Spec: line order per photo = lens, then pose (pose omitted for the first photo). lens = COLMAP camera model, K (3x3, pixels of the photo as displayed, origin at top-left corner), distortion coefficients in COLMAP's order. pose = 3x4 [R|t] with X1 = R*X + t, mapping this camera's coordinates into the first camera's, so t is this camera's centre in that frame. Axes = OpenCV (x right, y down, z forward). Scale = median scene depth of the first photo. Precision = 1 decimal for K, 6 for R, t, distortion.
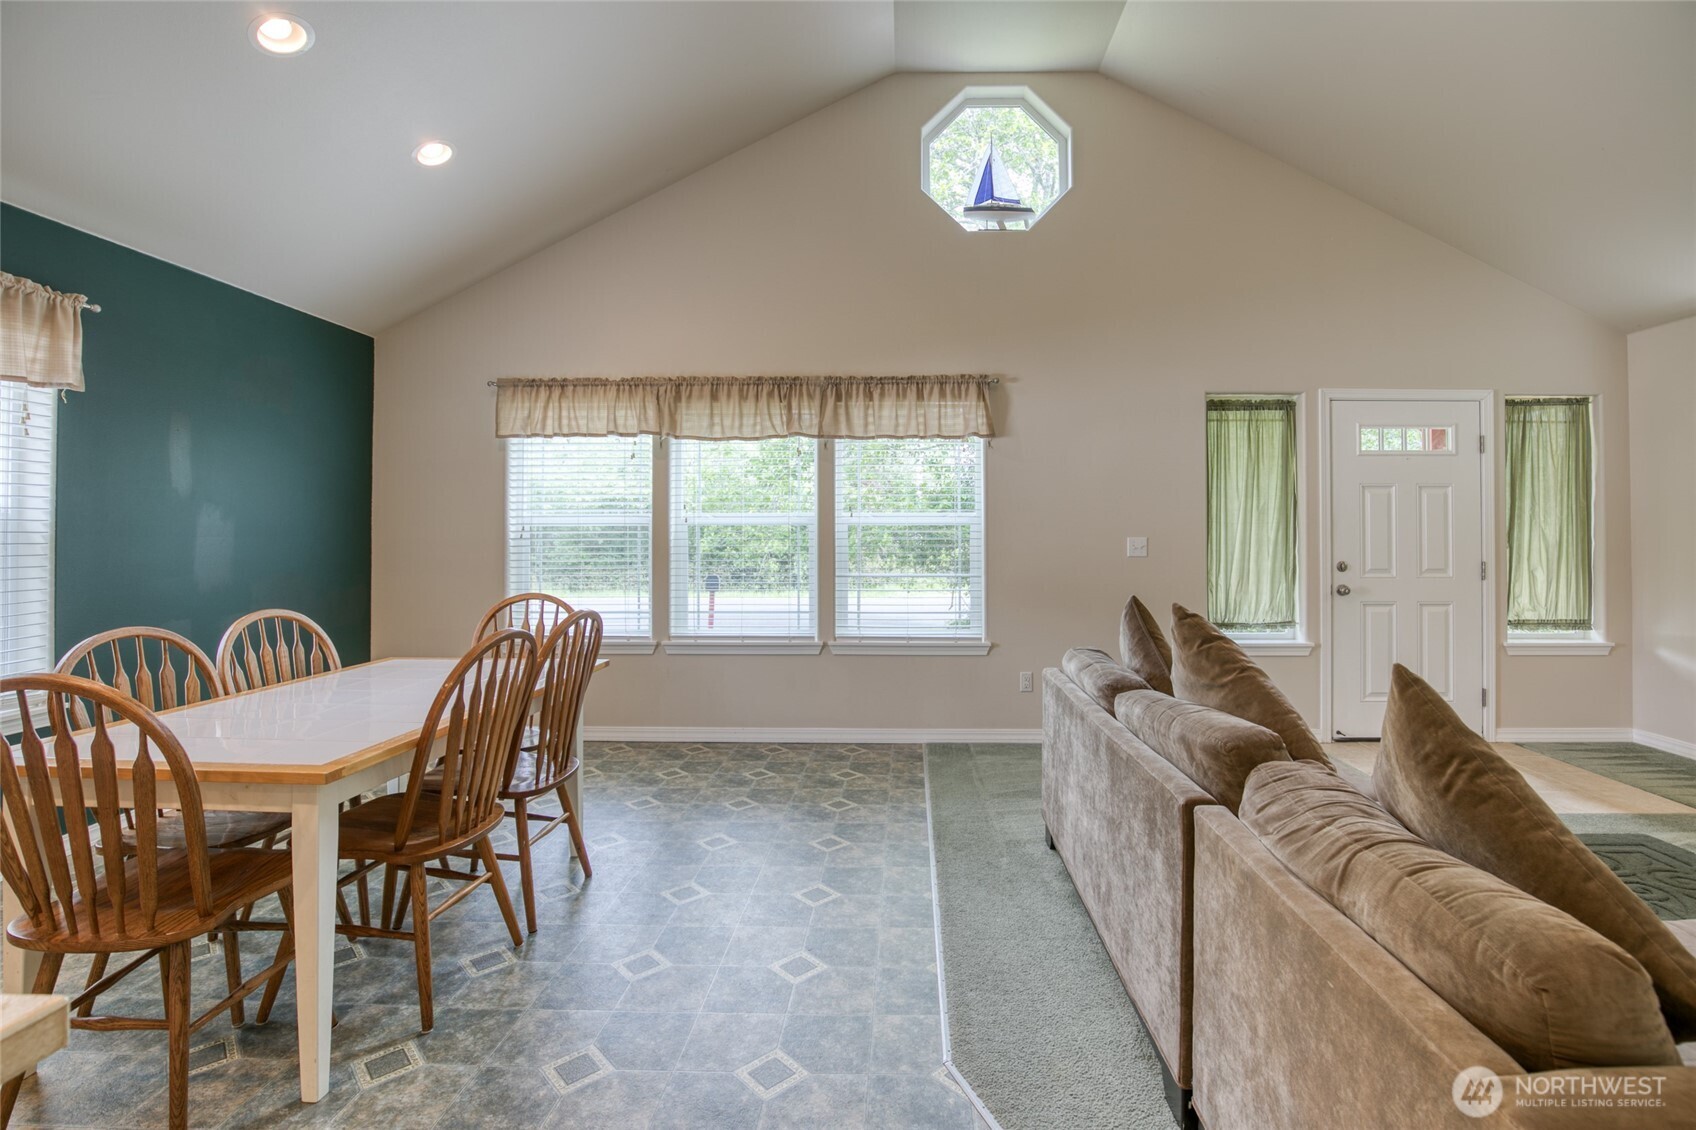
lens RADIAL K [[801.2, 0, 881.6], [0, 801.2, 515.9], [0, 0, 1]] dist [-0.034063, 0.005540]
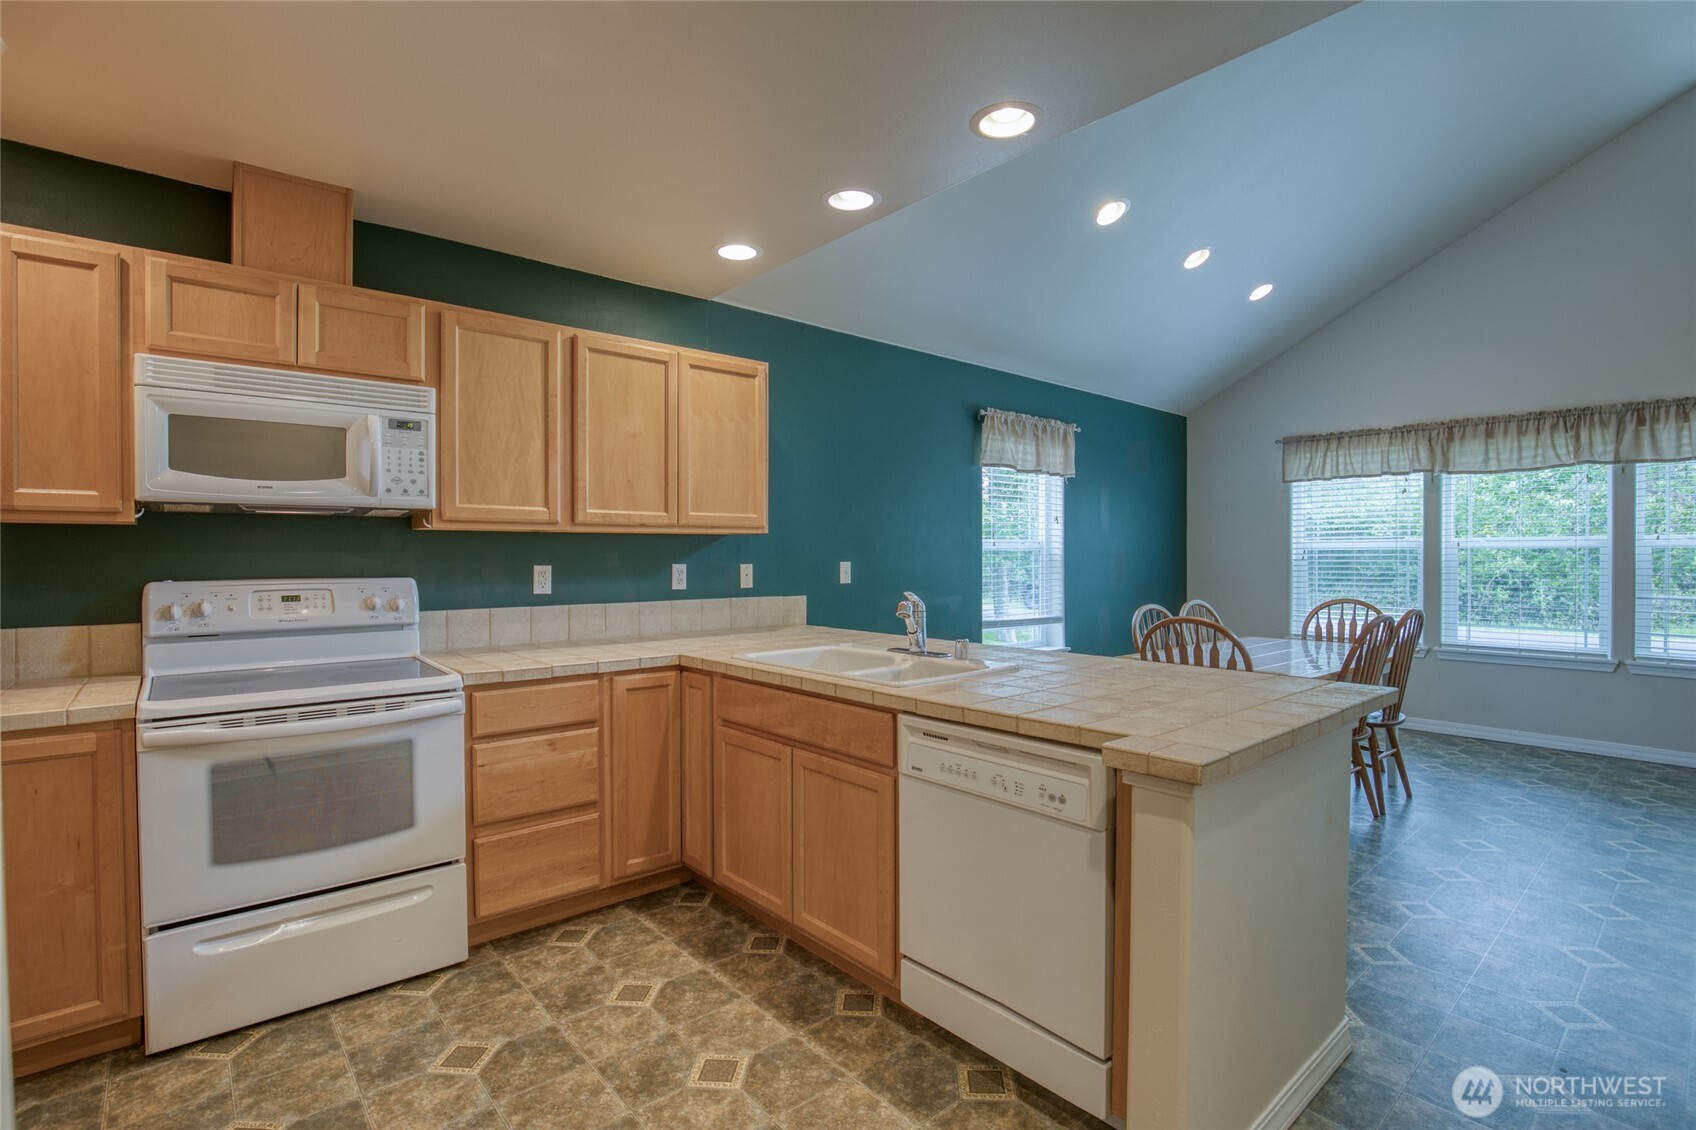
lens RADIAL K [[801.2, 0, 868.5], [0, 801.2, 557.7], [0, 0, 1]] dist [-0.034063, 0.005540]
pose [[0.684823, 0.002377, -0.728705, -0.004909], [0.012716, 0.999803, 0.015211, -0.004932], [0.728598, -0.019683, 0.684659, -0.379197]]
